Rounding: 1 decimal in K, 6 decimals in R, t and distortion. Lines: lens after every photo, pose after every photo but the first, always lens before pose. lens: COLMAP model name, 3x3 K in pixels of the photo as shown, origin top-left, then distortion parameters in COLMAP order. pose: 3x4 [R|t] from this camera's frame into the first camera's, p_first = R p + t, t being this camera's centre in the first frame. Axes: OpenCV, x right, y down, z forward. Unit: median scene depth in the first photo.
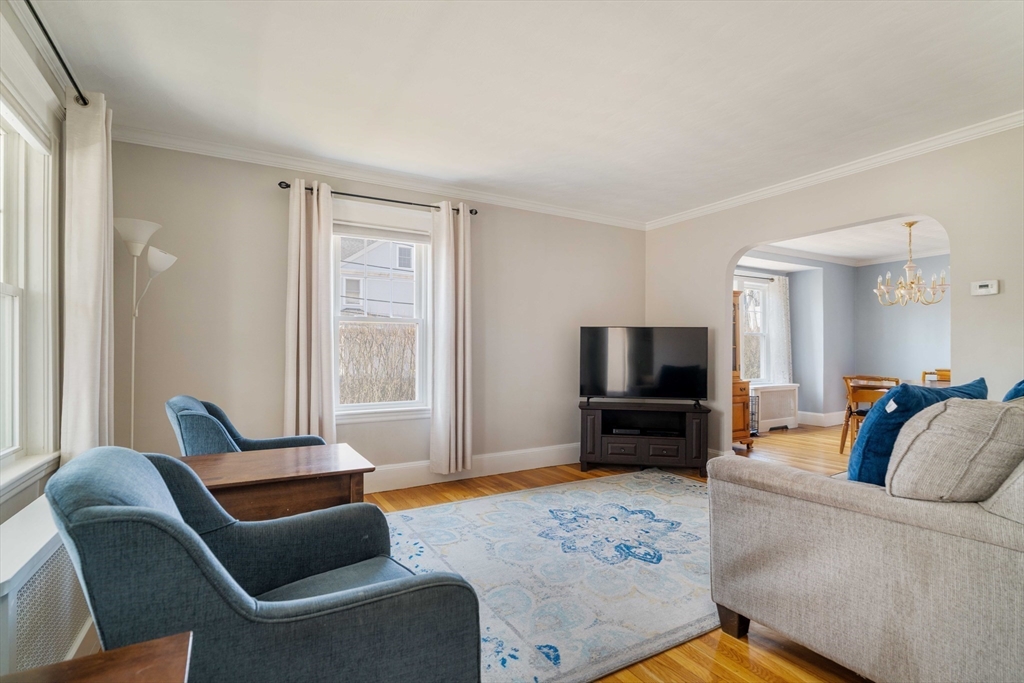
lens RADIAL K [[502.4, 0, 516.3], [0, 502.4, 345.8], [0, 0, 1]] dist [-0.003843, 0.000058]
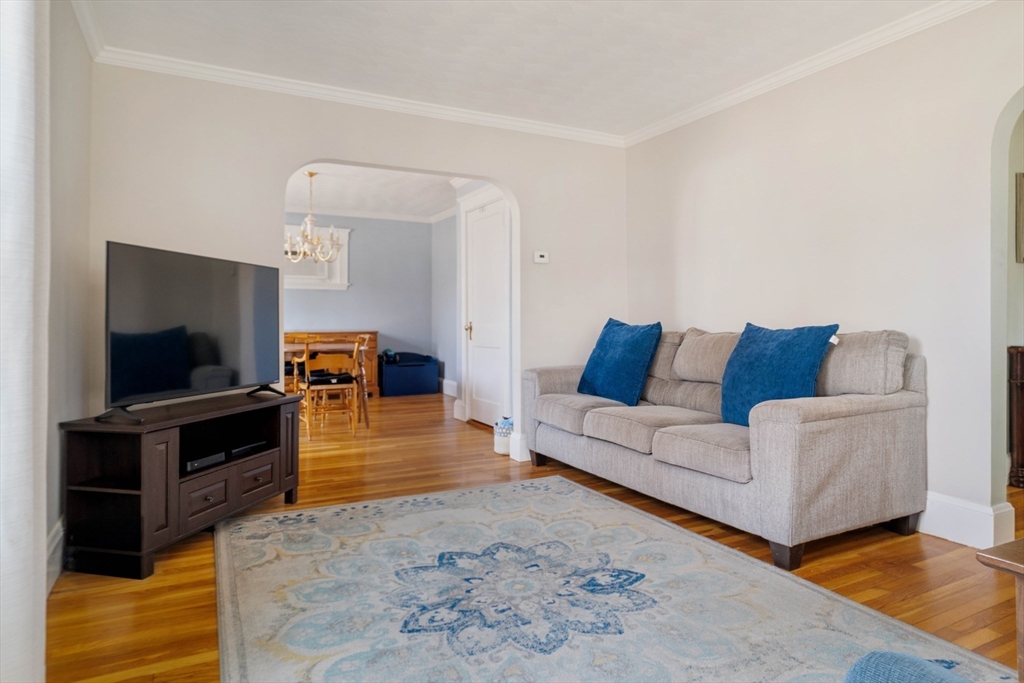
lens RADIAL K [[606.2, 0, 537.2], [0, 606.2, 318.1], [0, 0, 1]] dist [-0.001972, 0.001510]
pose [[0.041167, 0.005162, 0.999139, -0.490859], [-0.010467, 0.999934, -0.004735, 0.035604], [-0.999097, -0.010263, 0.041218, 0.847651]]
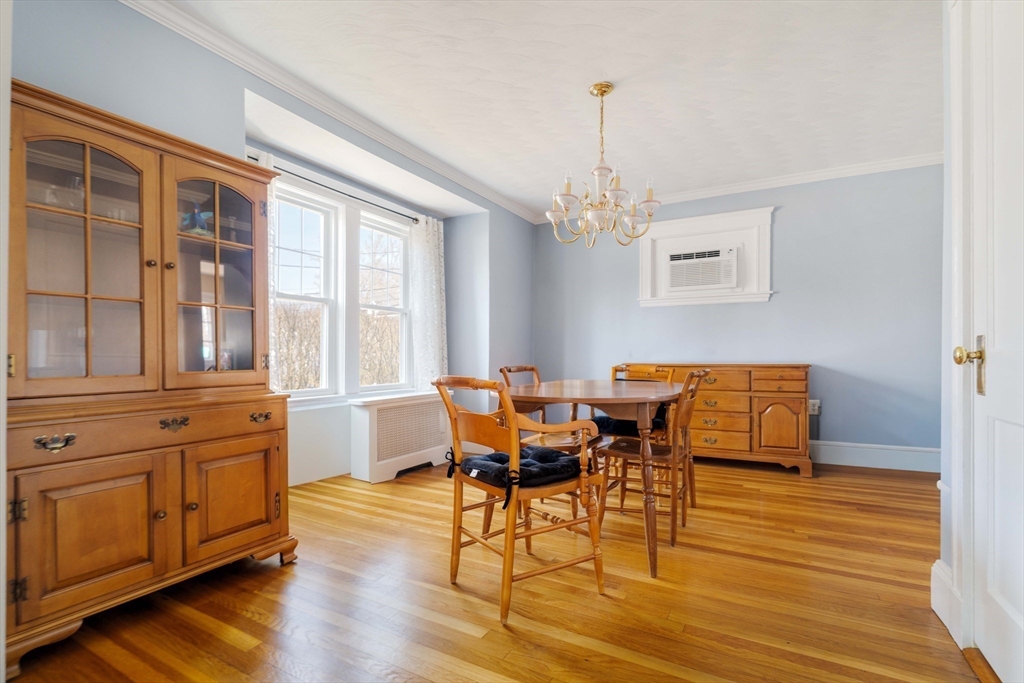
lens RADIAL K [[473.5, 0, 525.7], [0, 473.5, 361.1], [0, 0, 1]] dist [-0.003438, -0.000122]
pose [[0.859568, -0.003780, 0.511008, 0.728346], [-0.006842, 0.999798, 0.018905, 0.058699], [-0.510976, -0.019747, 0.859368, 0.961998]]
